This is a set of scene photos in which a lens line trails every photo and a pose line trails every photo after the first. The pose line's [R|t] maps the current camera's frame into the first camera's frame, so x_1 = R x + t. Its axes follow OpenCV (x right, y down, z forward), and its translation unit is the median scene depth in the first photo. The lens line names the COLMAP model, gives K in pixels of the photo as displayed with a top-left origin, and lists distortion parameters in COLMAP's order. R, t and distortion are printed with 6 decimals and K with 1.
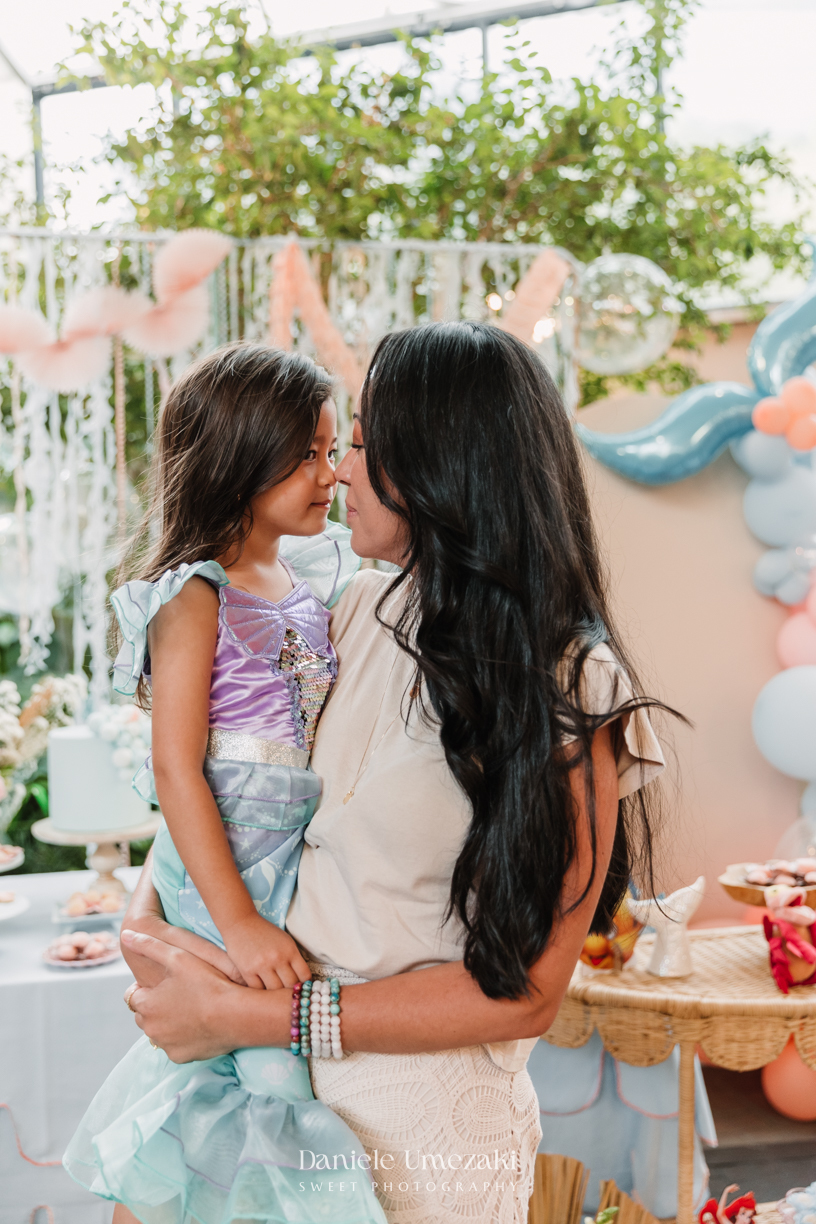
lens RADIAL K [[1304.3, 0, 460.3], [0, 1304.3, 614.9], [0, 0, 1]] dist [-0.015784, 0.359302]
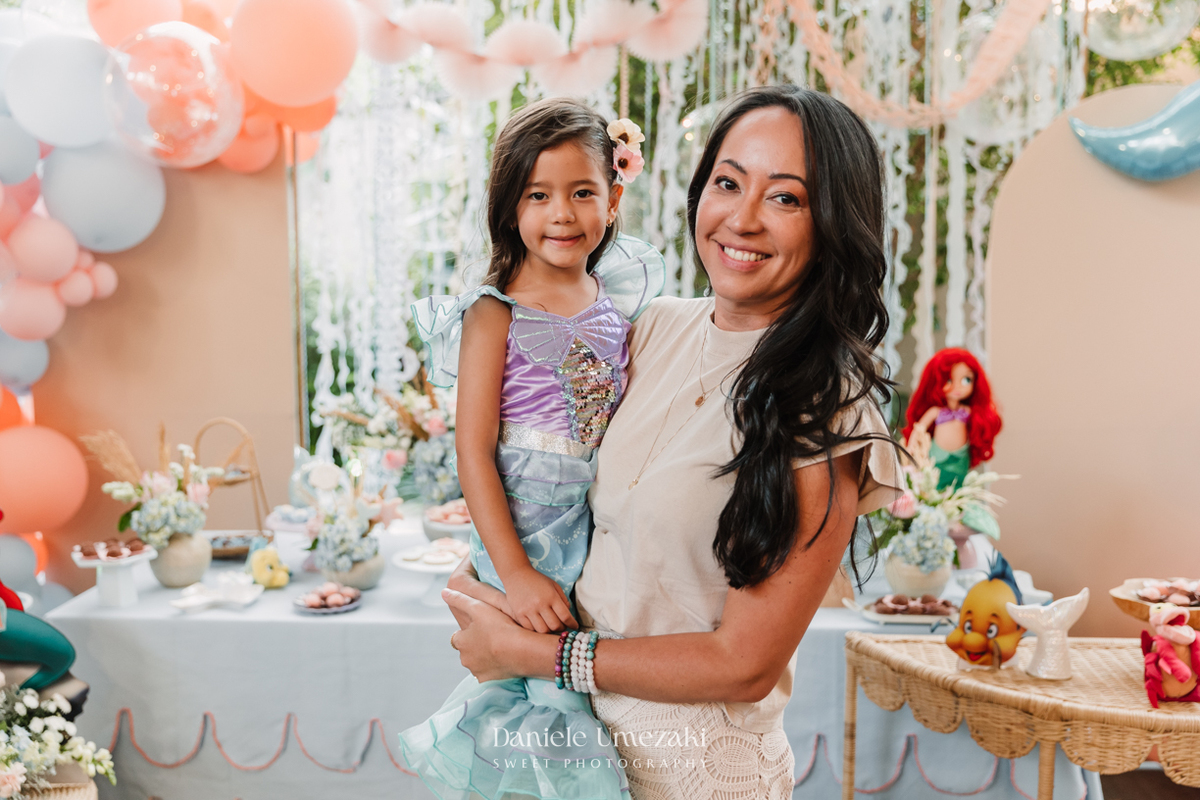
lens RADIAL K [[1302.4, 0, 600.0], [0, 1302.4, 400.0], [0, 0, 1]] dist [-0.011090, 0.005160]
pose [[0.942227, 0.052155, -0.330889, 0.166242], [-0.025356, 0.996075, 0.084800, -0.021341], [0.334013, -0.071511, 0.939852, -0.067122]]
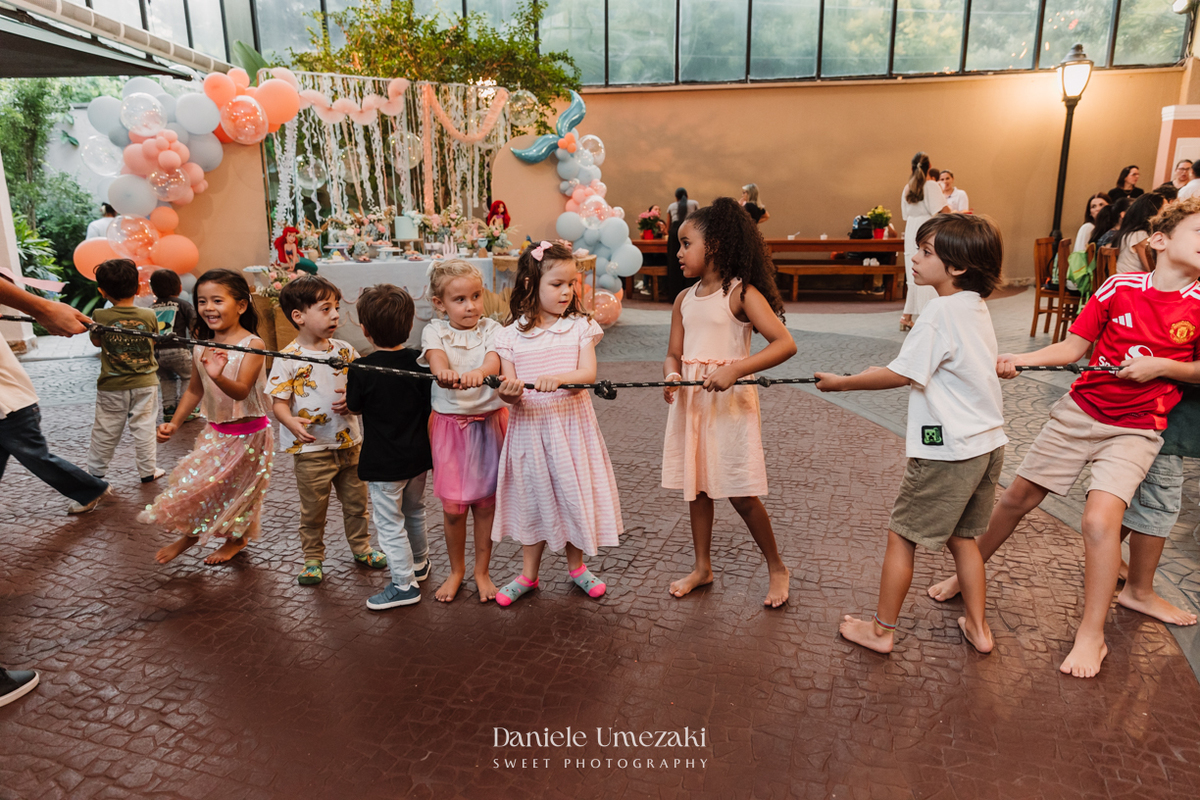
lens RADIAL K [[800.7, 0, 600.0], [0, 800.7, 400.0], [0, 0, 1]] dist [0.015032, -0.003754]
pose [[0.973438, -0.025194, 0.227559, -0.358528], [-0.021698, 0.979301, 0.201244, 0.182522], [-0.227919, -0.200836, 0.952742, -2.428319]]
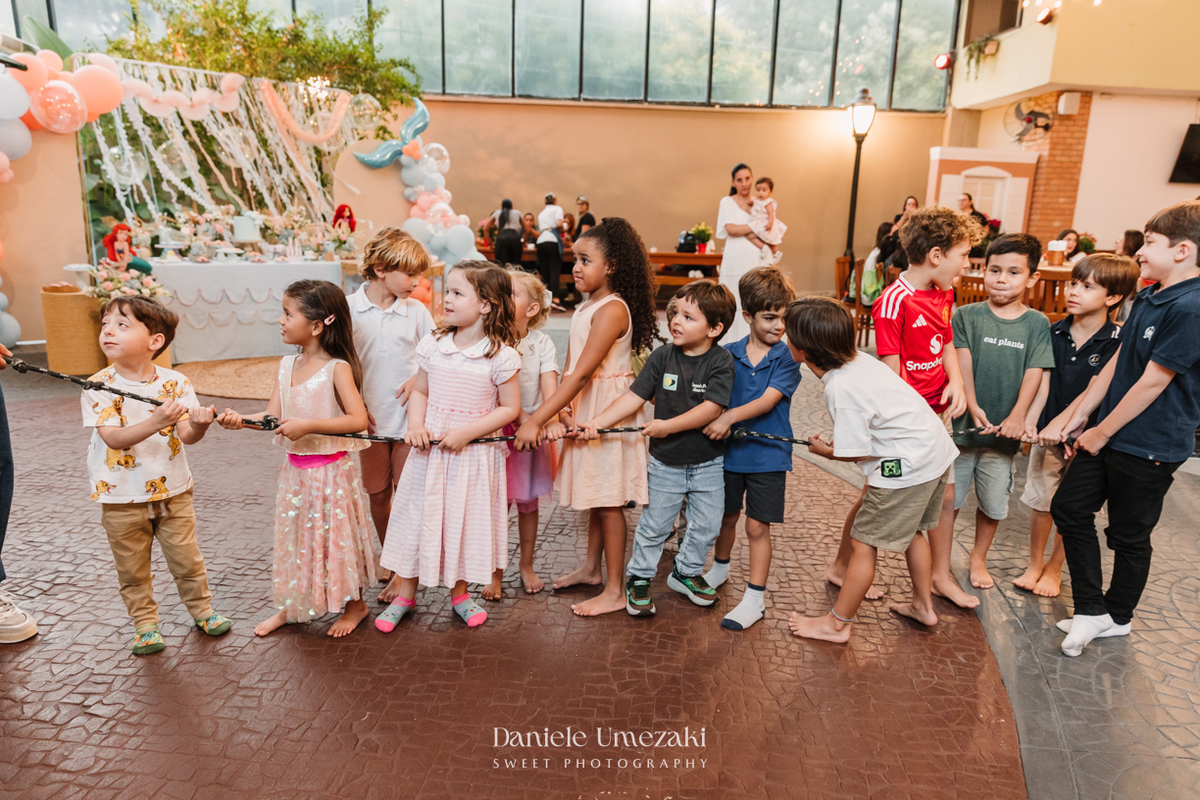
lens RADIAL K [[800.7, 0, 600.0], [0, 800.7, 400.0], [0, 0, 1]] dist [0.015032, -0.003754]
pose [[0.900999, -0.034680, 0.432433, -0.516395], [-0.051212, 0.981327, 0.185402, 0.173548], [-0.430788, -0.189193, 0.882399, -2.542281]]
